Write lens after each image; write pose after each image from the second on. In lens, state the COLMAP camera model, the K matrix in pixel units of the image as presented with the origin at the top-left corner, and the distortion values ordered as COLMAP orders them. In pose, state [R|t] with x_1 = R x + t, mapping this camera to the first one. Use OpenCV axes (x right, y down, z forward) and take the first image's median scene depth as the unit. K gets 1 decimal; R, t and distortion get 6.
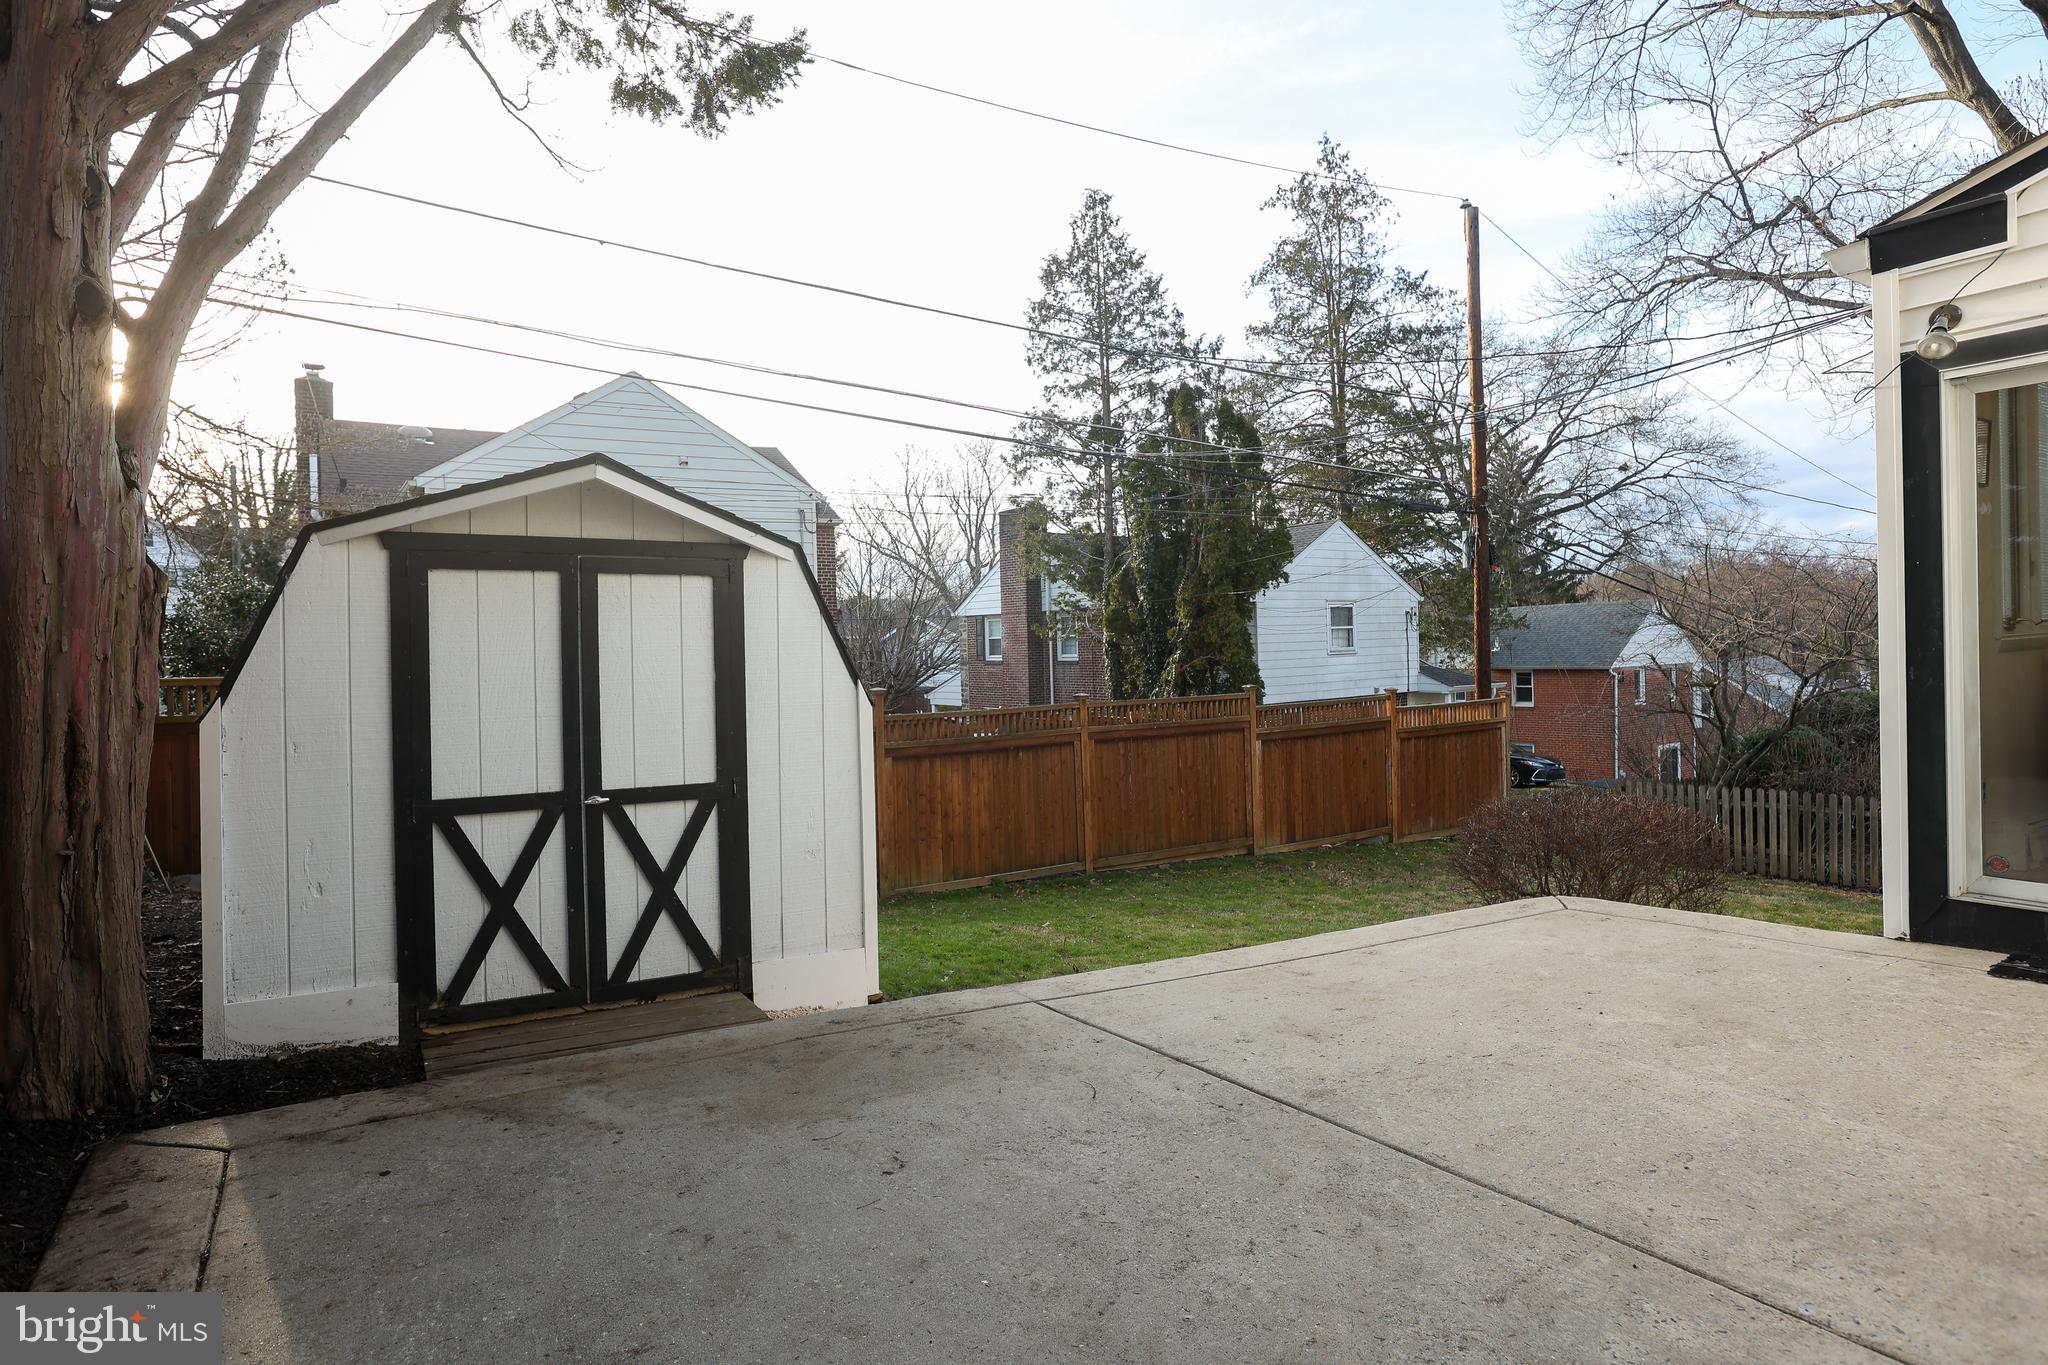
lens RADIAL K [[1185.6, 0, 1008.6], [0, 1185.6, 639.0], [0, 0, 1]] dist [-0.064120, 0.072820]
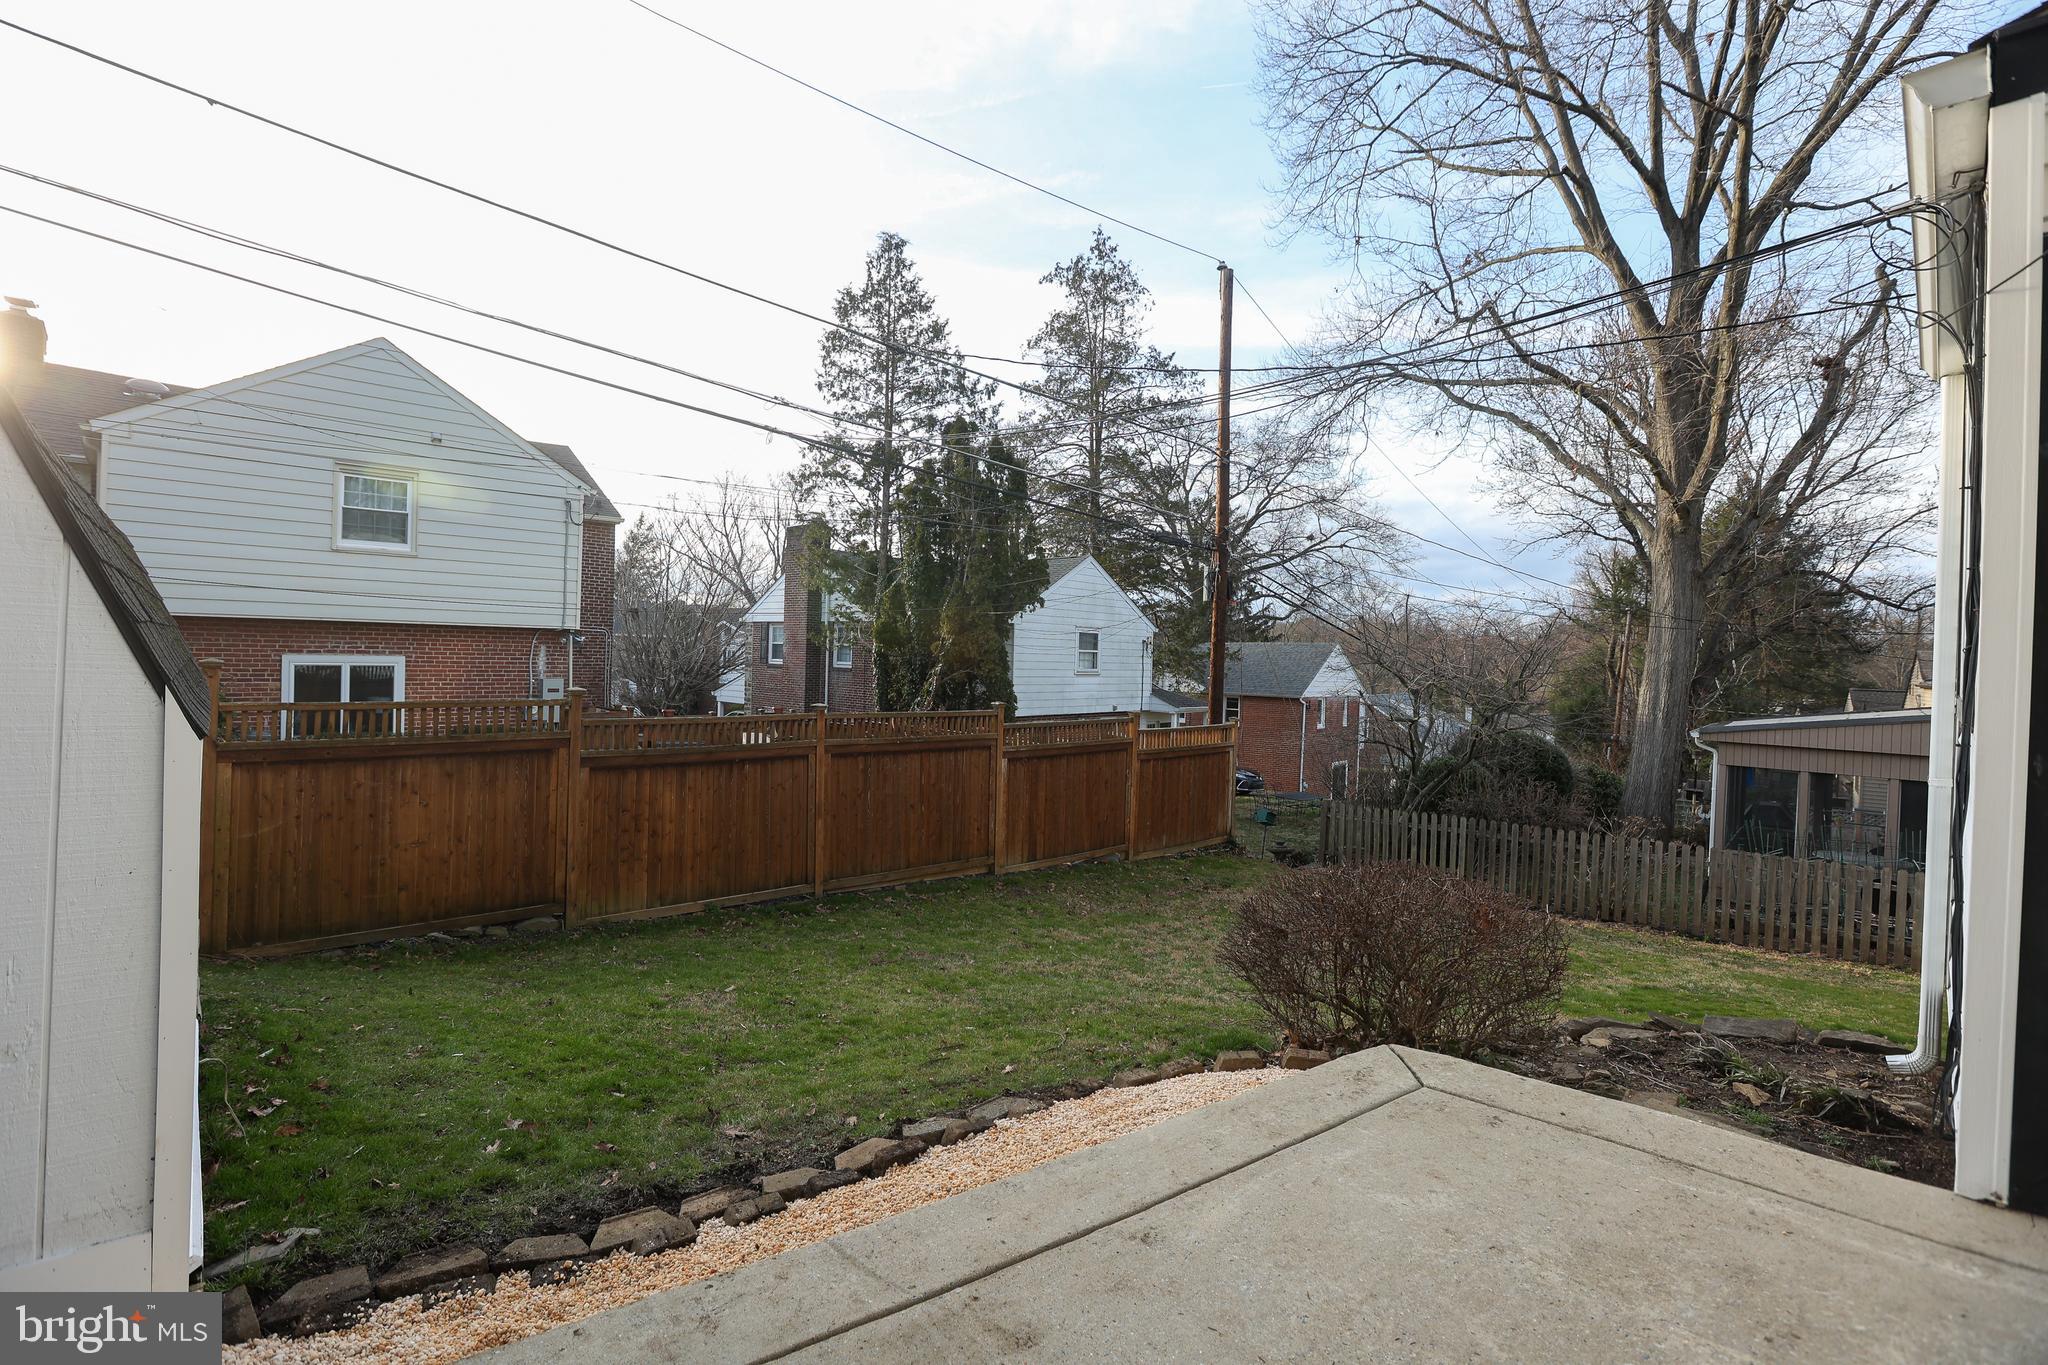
lens RADIAL K [[959.3, 0, 1037.6], [0, 959.3, 650.2], [0, 0, 1]] dist [-0.060523, 0.032658]
pose [[0.972596, 0.056278, 0.225589, 0.029222], [-0.055505, 0.998411, -0.009773, 0.000940], [-0.225780, -0.003016, 0.974174, 0.119065]]
